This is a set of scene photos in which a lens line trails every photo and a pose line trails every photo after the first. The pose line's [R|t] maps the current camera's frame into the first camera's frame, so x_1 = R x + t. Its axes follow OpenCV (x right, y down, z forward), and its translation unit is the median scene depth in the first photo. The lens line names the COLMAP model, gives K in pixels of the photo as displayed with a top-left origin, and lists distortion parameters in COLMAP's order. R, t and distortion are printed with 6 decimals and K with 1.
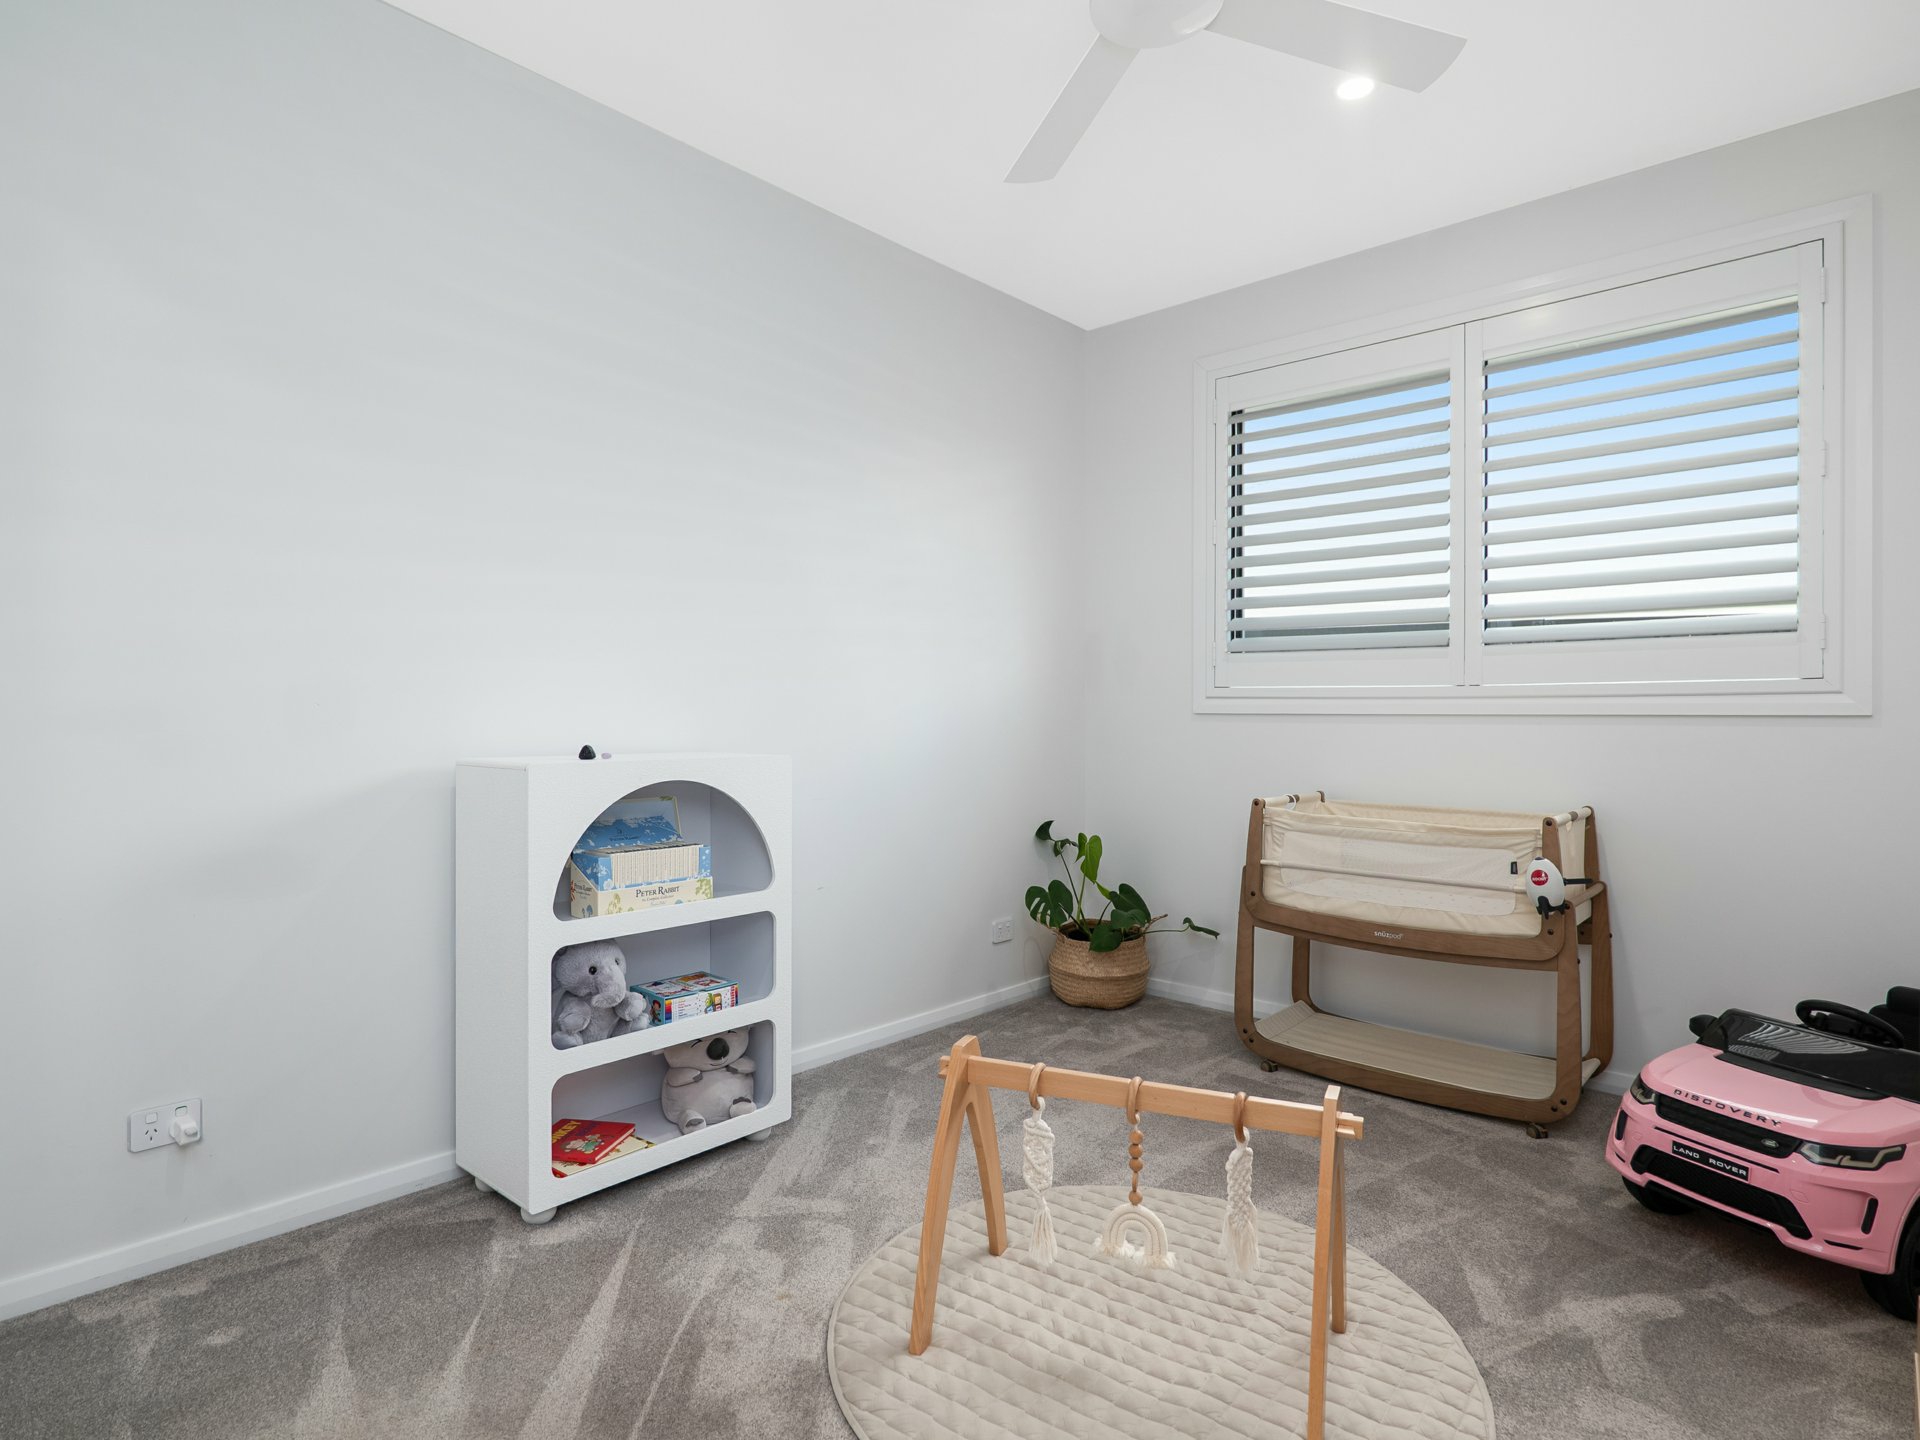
lens RADIAL K [[1035.3, 0, 963.0], [0, 1035.3, 718.1], [0, 0, 1]] dist [-0.012193, 0.000131]
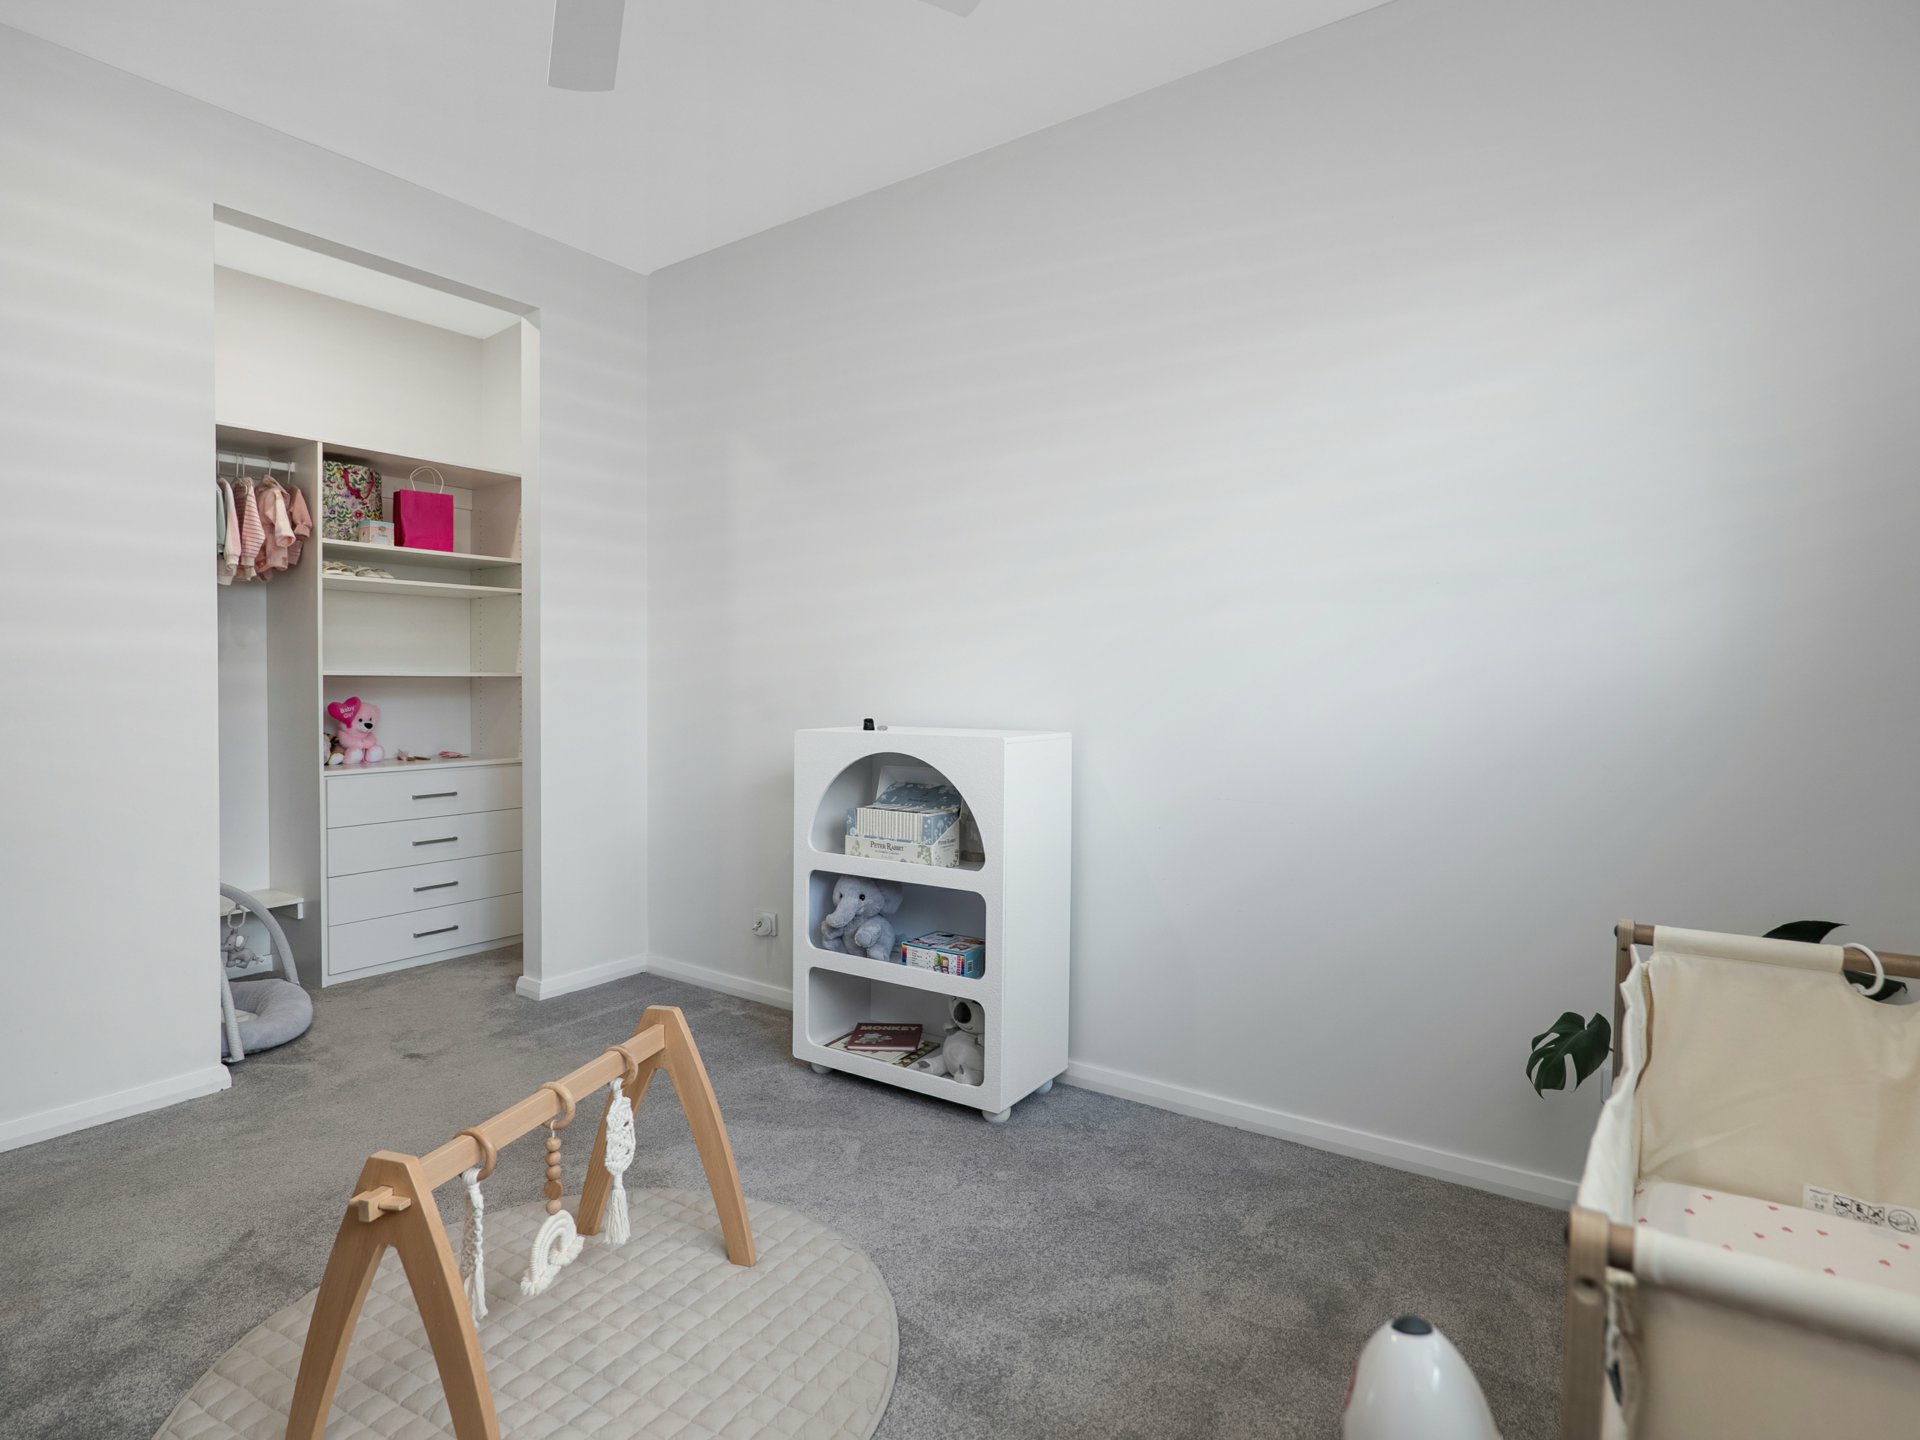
lens RADIAL K [[1035.3, 0, 963.0], [0, 1035.3, 718.1], [0, 0, 1]] dist [-0.012193, 0.000131]
pose [[0.126052, 0.033721, -0.991450, 0.852022], [-0.005102, 0.999431, 0.033344, -0.015489], [0.992010, 0.000855, 0.126153, 0.927141]]
